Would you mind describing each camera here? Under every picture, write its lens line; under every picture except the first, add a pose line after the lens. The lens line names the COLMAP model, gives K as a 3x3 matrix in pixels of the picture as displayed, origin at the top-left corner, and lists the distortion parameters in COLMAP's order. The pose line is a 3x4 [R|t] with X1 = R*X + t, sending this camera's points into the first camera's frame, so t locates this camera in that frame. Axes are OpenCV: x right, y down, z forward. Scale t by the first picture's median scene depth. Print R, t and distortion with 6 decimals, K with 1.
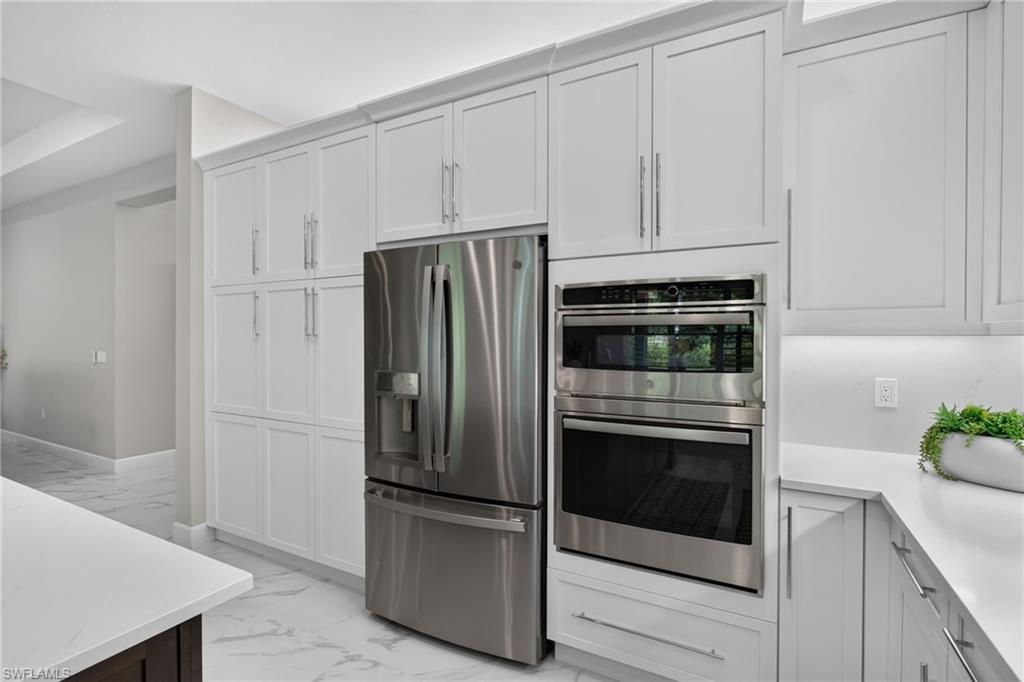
lens RADIAL K [[479.2, 0, 501.8], [0, 479.2, 340.3], [0, 0, 1]] dist [-0.007719, 0.001348]
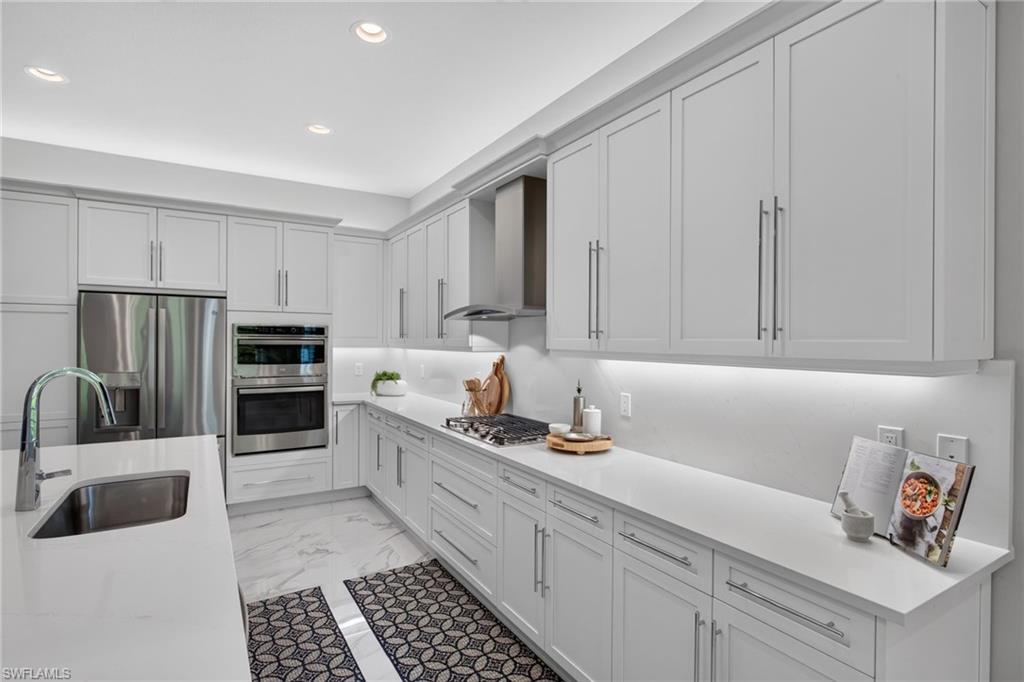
lens RADIAL K [[507.2, 0, 501.3], [0, 507.2, 349.1], [0, 0, 1]] dist [0.004671, 0.000132]
pose [[0.515719, -0.017553, 0.856578, -1.135889], [-0.005261, 0.999706, 0.023653, -0.065526], [-0.856742, -0.016705, 0.515475, -1.060449]]
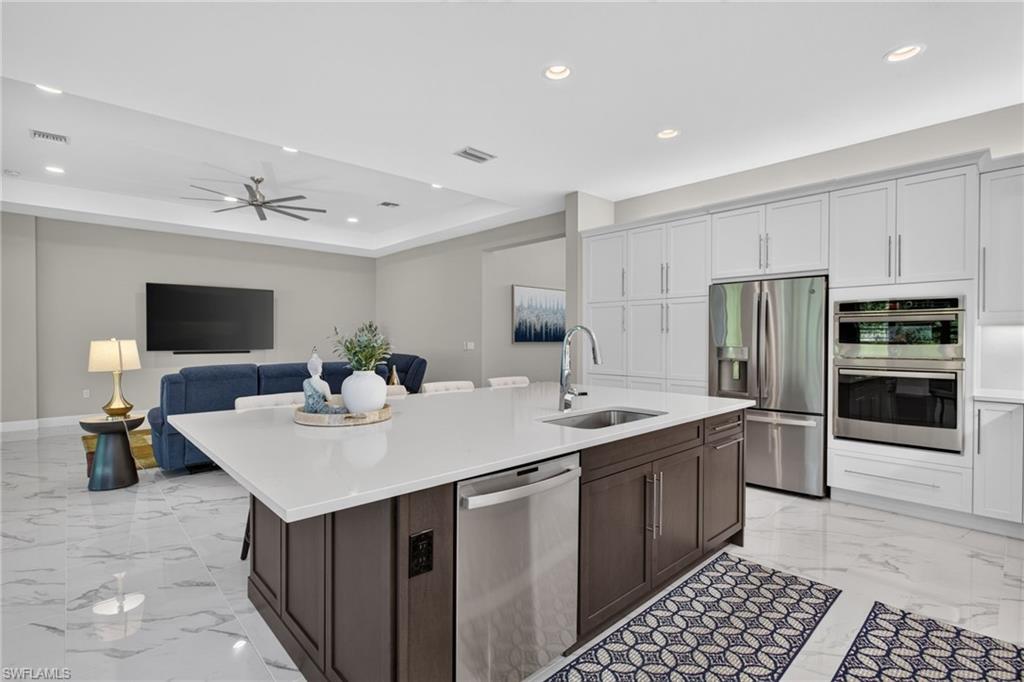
lens RADIAL K [[479.2, 0, 503.6], [0, 479.2, 343.2], [0, 0, 1]] dist [-0.007719, 0.001348]
pose [[0.948299, -0.004467, -0.317346, -0.550629], [0.009328, 0.999861, 0.013799, 0.015354], [0.317240, -0.016046, 0.948209, -1.274998]]
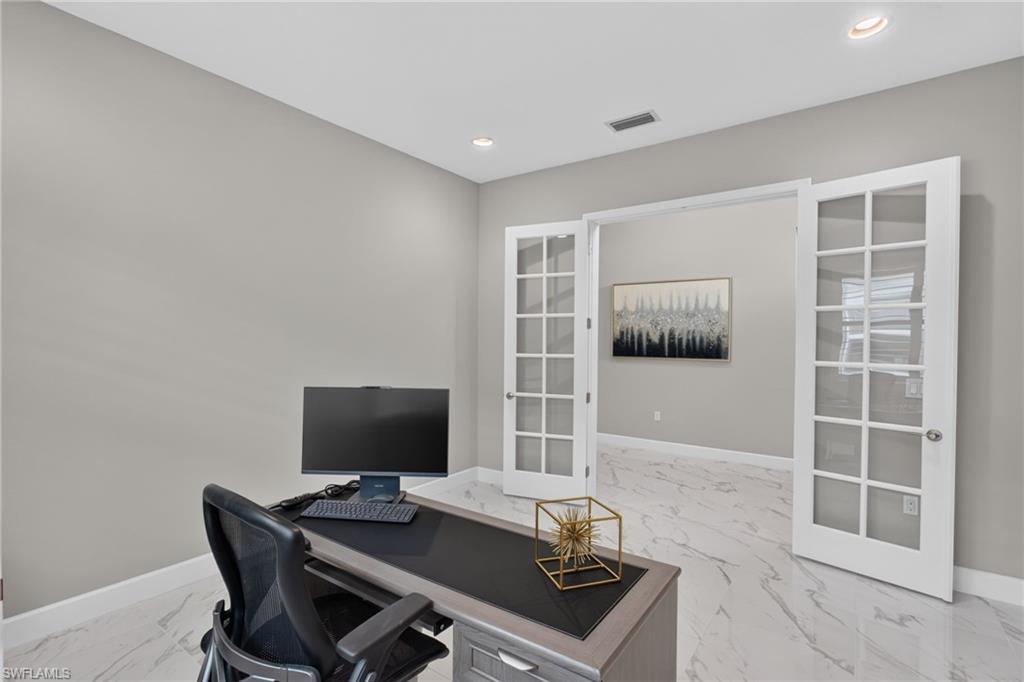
lens RADIAL K [[481.6, 0, 512.3], [0, 481.6, 340.9], [0, 0, 1]] dist [-0.006674, 0.000861]
pose [[-0.114775, -0.004873, -0.993380, 1.593060], [-0.001684, 0.999987, -0.004711, -0.023625], [0.993390, 0.001132, -0.114782, 2.369727]]
